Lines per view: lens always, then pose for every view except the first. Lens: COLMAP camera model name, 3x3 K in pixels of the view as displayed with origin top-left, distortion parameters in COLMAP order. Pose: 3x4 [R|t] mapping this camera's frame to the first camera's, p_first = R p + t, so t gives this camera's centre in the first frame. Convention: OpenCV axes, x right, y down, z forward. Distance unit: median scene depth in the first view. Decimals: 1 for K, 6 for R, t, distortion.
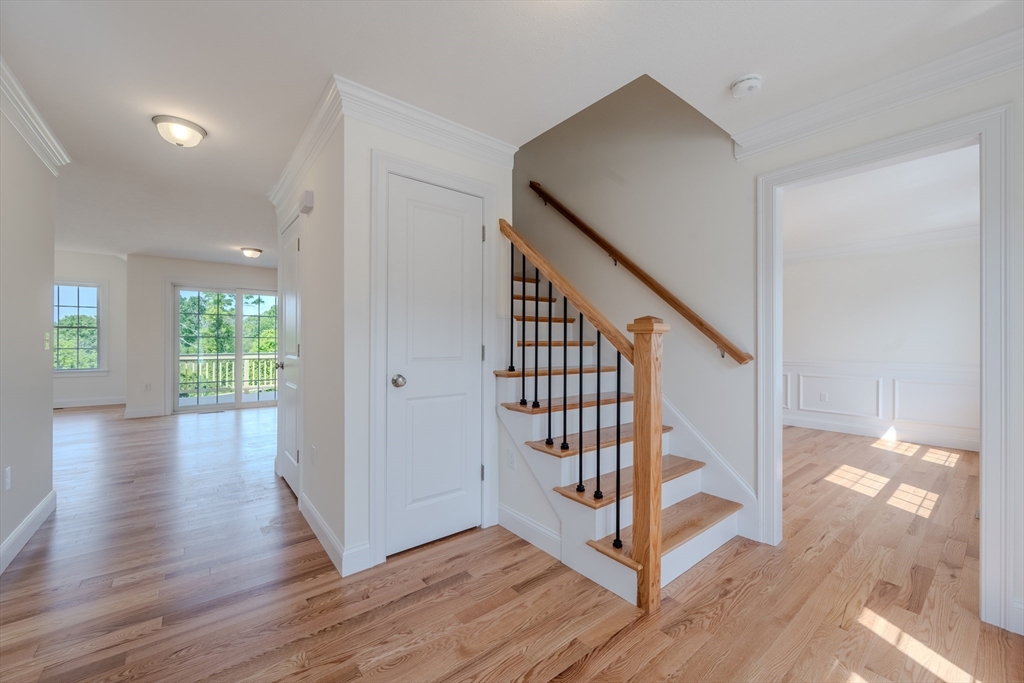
lens RADIAL K [[402.3, 0, 512.3], [0, 402.3, 338.0], [0, 0, 1]] dist [0.007244, -0.000172]
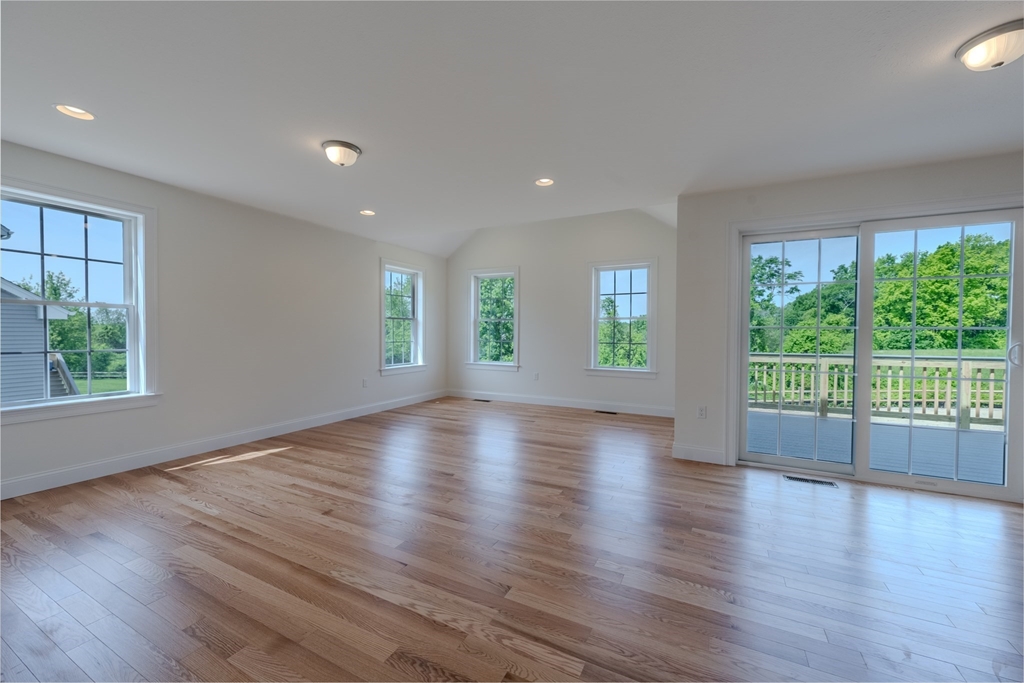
lens RADIAL K [[402.3, 0, 512.3], [0, 402.3, 338.0], [0, 0, 1]] dist [0.007244, -0.000172]
pose [[0.411045, 0.012478, -0.911530, -0.418290], [0.003293, 0.999879, 0.015172, -0.000373], [0.911609, -0.009238, 0.410954, 0.439445]]
